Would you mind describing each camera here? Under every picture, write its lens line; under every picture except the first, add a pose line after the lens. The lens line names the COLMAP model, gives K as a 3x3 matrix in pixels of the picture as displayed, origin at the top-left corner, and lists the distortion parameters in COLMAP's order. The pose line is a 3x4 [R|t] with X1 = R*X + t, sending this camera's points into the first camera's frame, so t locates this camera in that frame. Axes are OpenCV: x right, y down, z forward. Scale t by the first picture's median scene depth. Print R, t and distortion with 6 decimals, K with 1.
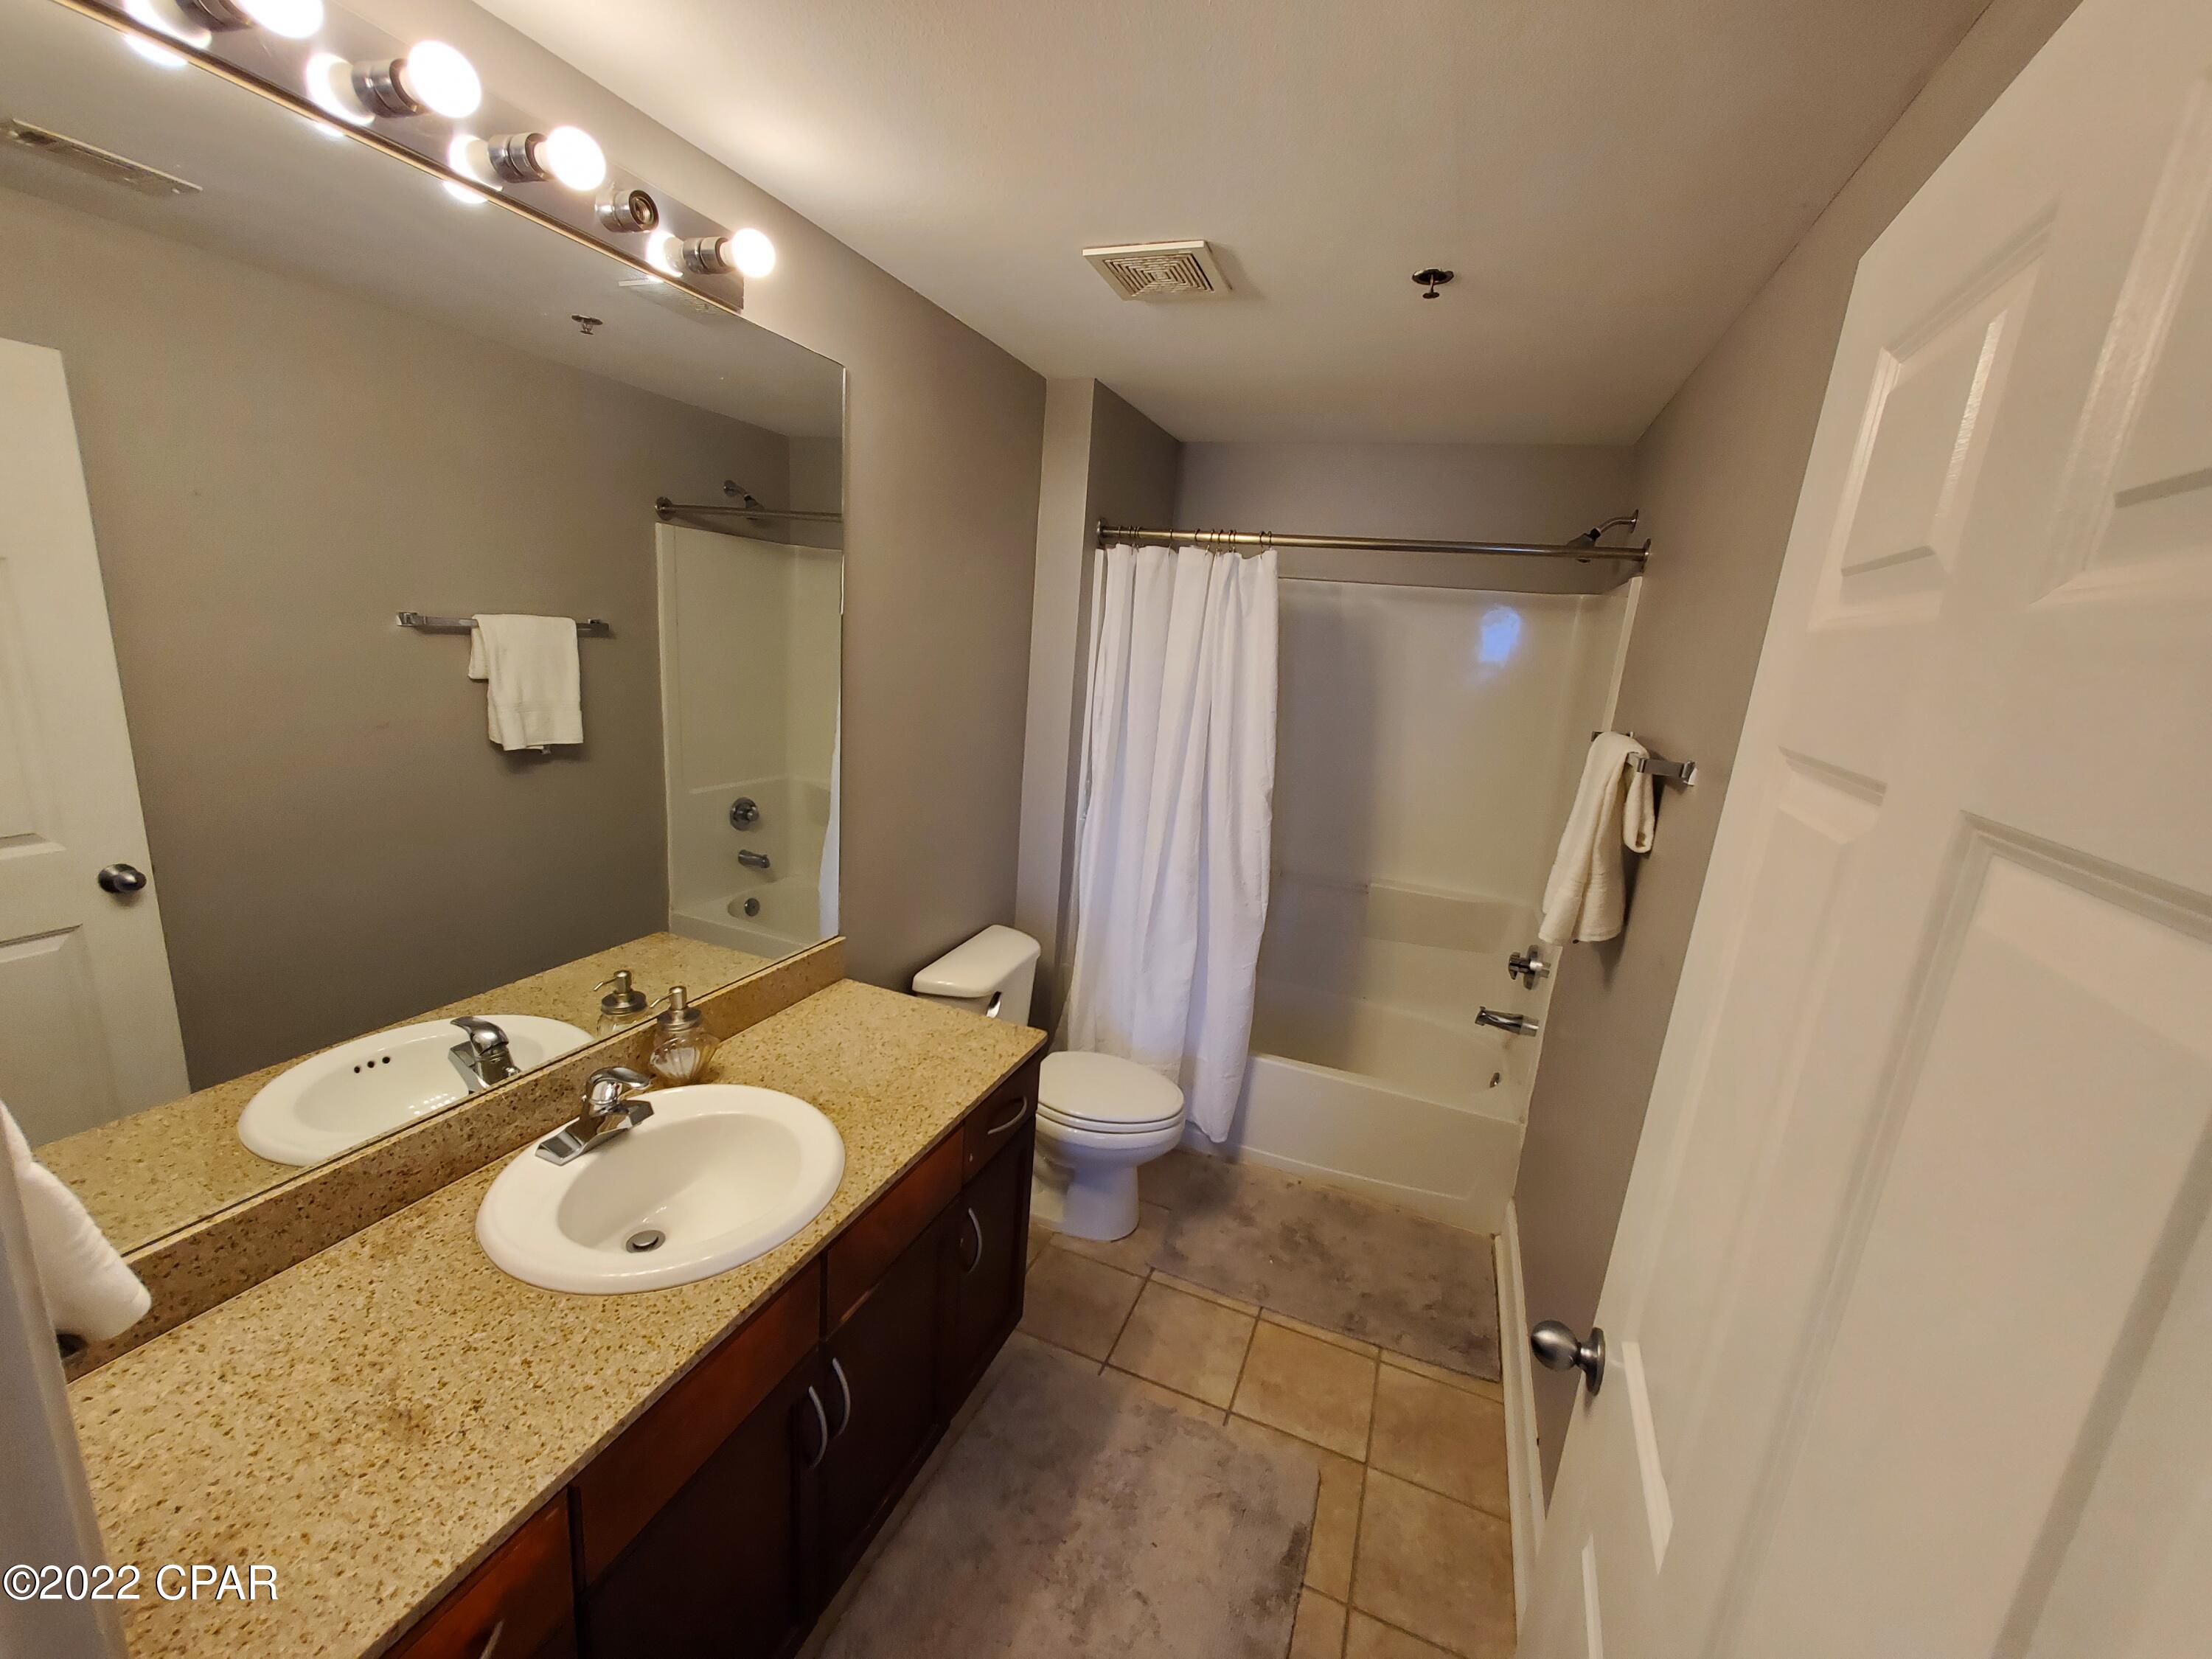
lens RADIAL K [[873.5, 0, 1140.8], [0, 873.5, 838.8], [0, 0, 1]] dist [0.001354, -0.008316]
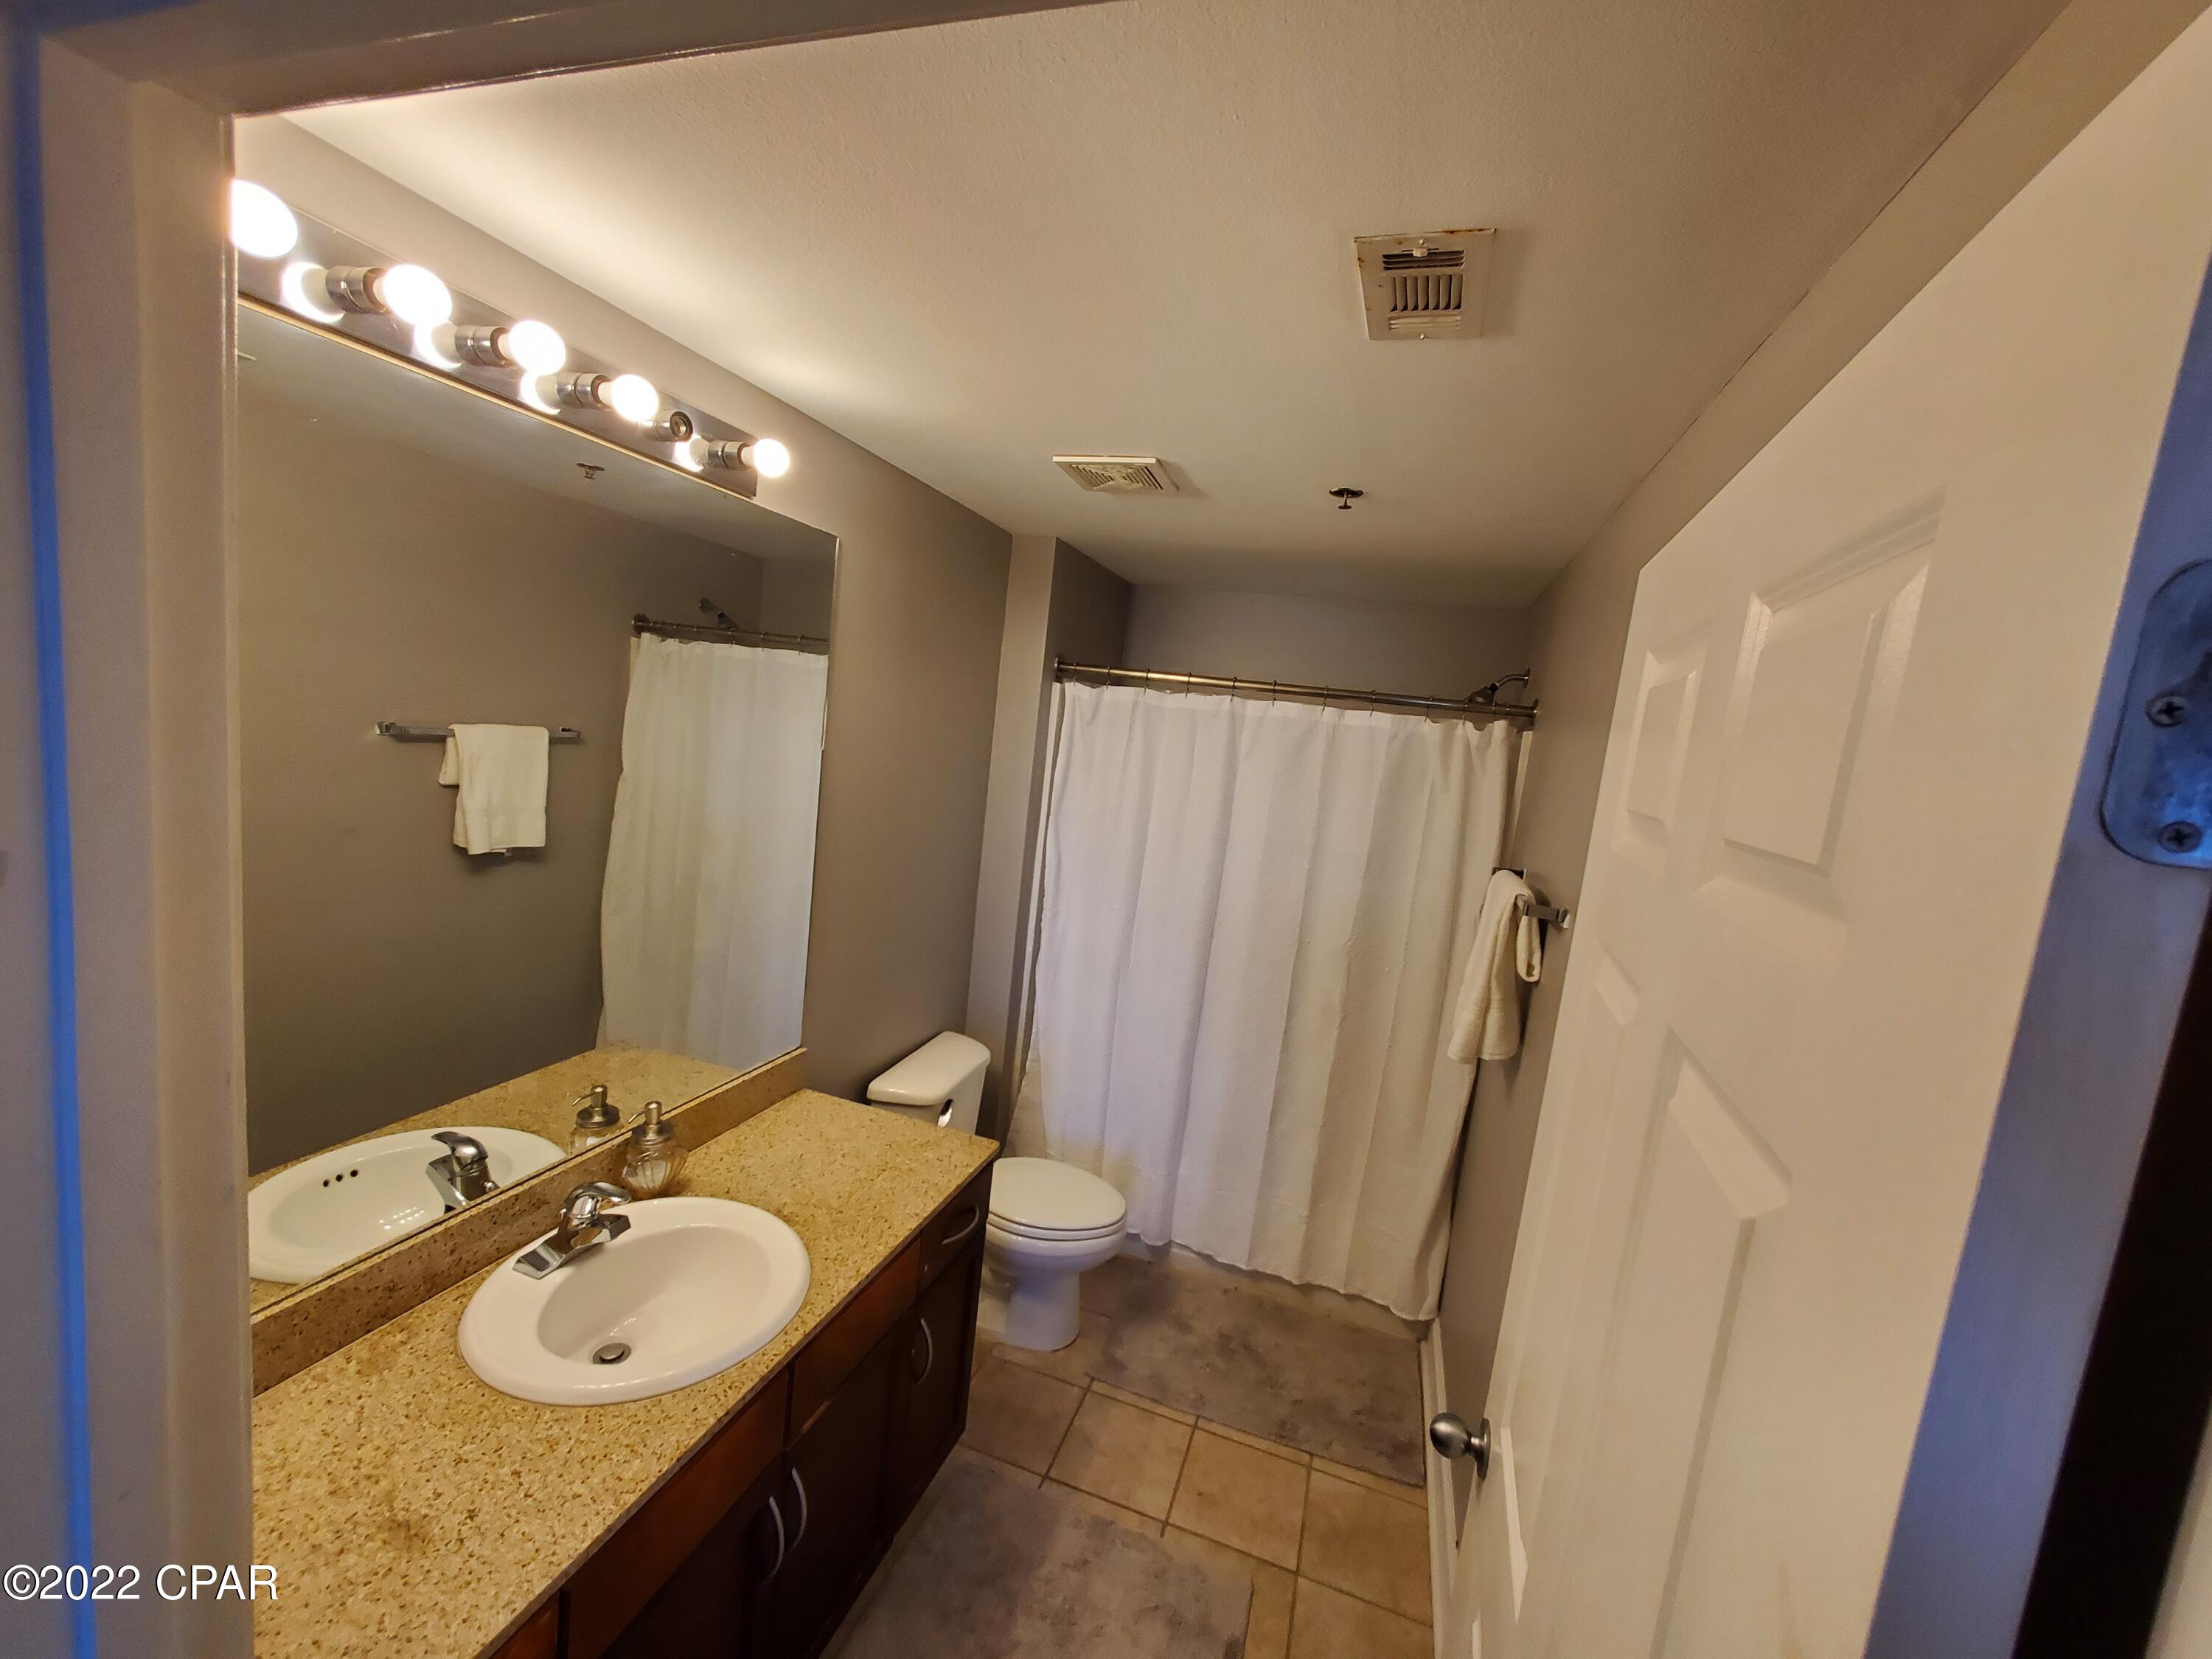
lens RADIAL K [[875.9, 0, 1137.3], [0, 875.9, 831.0], [0, 0, 1]] dist [0.001090, -0.005960]
pose [[0.997878, 0.021171, 0.061574, -0.015457], [-0.014455, 0.994096, -0.107541, -0.050895], [-0.063487, 0.106423, 0.992292, -0.126492]]
